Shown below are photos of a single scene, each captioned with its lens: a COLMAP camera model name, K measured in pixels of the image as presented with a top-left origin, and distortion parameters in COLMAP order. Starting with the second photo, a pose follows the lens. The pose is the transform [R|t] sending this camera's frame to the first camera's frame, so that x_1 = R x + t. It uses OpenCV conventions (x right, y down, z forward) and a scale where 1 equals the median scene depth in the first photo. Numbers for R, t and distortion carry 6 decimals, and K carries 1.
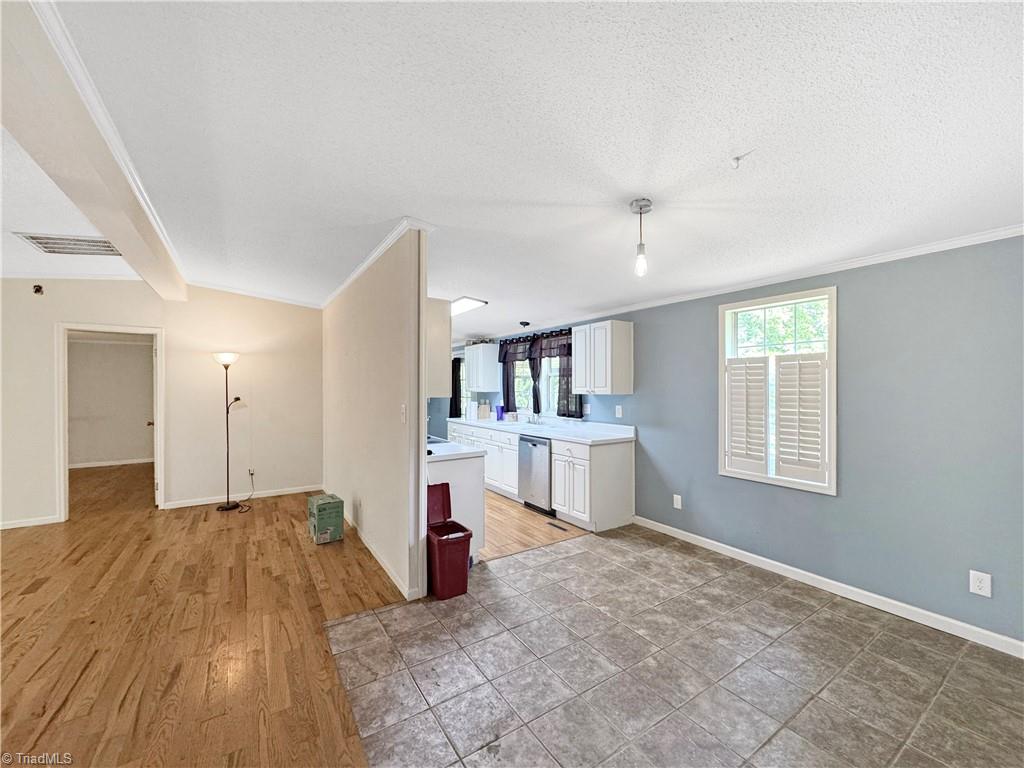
lens RADIAL K [[414.1, 0, 514.3], [0, 414.1, 387.7], [0, 0, 1]] dist [-0.002024, 0.000046]
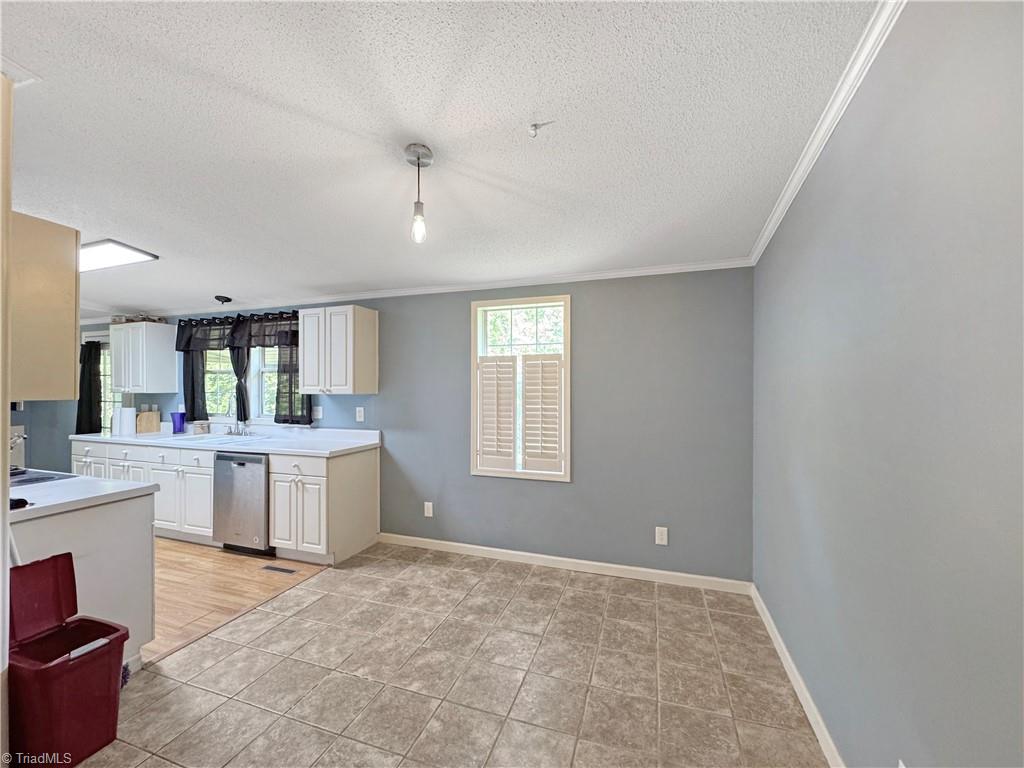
lens RADIAL K [[414.1, 0, 514.3], [0, 414.1, 387.3], [0, 0, 1]] dist [-0.002024, 0.000046]
pose [[0.791313, 0.002095, 0.611408, -0.025384], [0.001006, 0.999988, -0.004728, 0.009336], [-0.611411, 0.004357, 0.791301, 0.185572]]
